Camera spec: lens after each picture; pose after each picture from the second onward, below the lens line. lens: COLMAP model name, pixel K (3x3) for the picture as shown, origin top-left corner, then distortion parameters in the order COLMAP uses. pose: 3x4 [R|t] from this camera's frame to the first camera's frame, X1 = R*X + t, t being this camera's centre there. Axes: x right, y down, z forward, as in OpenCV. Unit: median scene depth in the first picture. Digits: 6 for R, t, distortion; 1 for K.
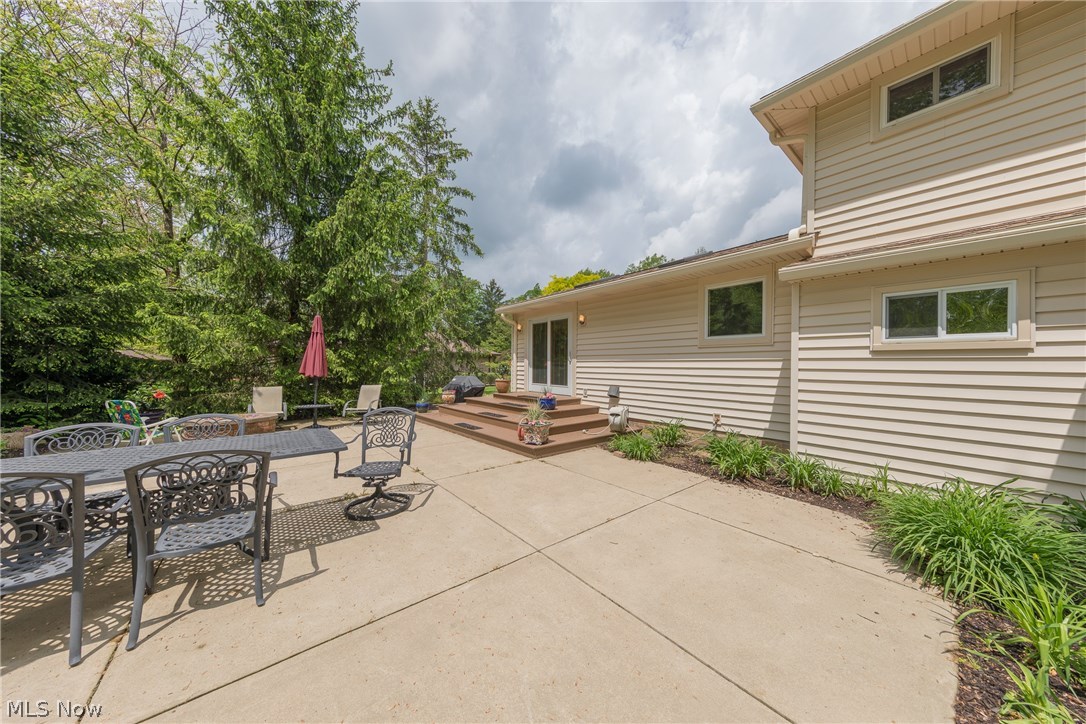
lens RADIAL K [[344.0, 0, 546.4], [0, 344.0, 364.0], [0, 0, 1]] dist [0.006106, -0.000492]
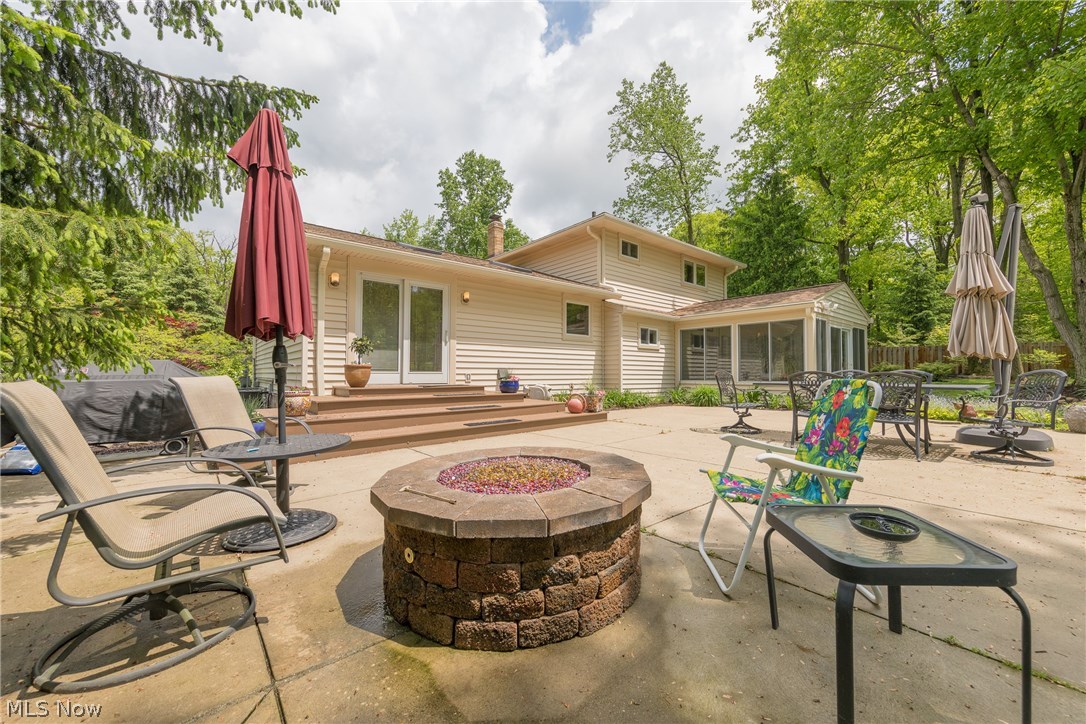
lens RADIAL K [[427.0, 0, 543.2], [0, 427.0, 364.4], [0, 0, 1]] dist [-0.000158, -0.000002]
pose [[-0.012551, 0.015244, 0.999805, -0.958495], [-0.008291, 0.999848, -0.015349, 0.059784], [-0.999887, -0.008482, -0.012423, 0.764344]]
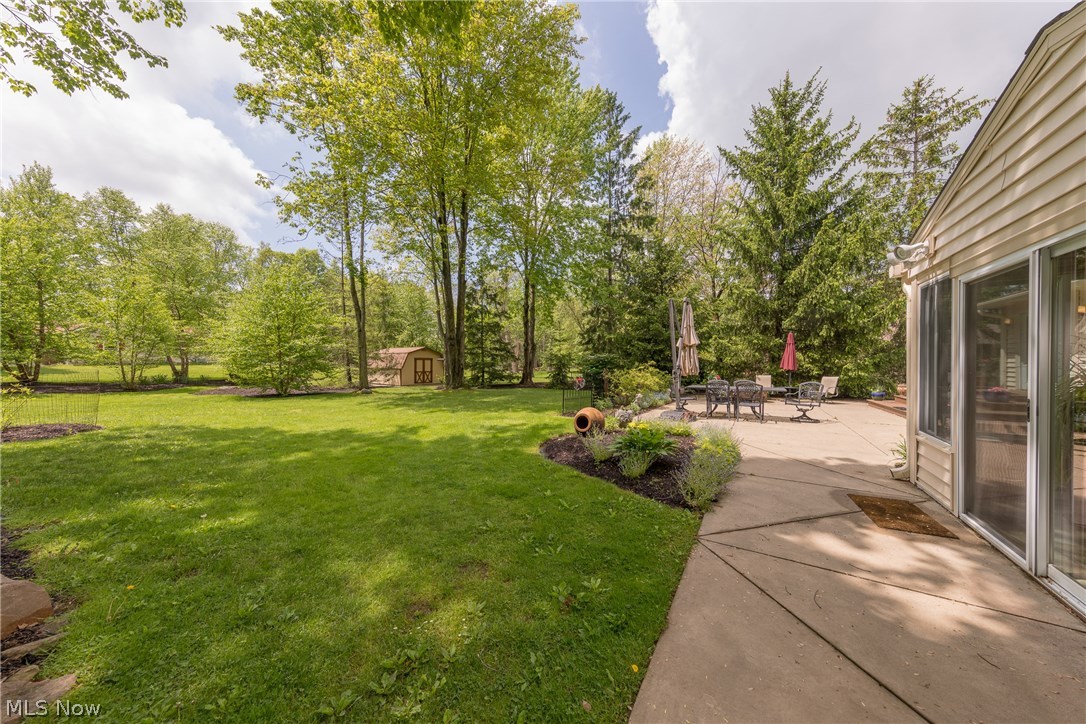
lens RADIAL K [[344.0, 0, 546.0], [0, 344.0, 363.7], [0, 0, 1]] dist [0.006106, -0.000492]
pose [[0.335063, -0.005414, -0.942180, 0.460506], [0.007324, 0.999968, -0.003141, 0.003693], [0.942167, -0.005849, 0.335092, -0.607951]]
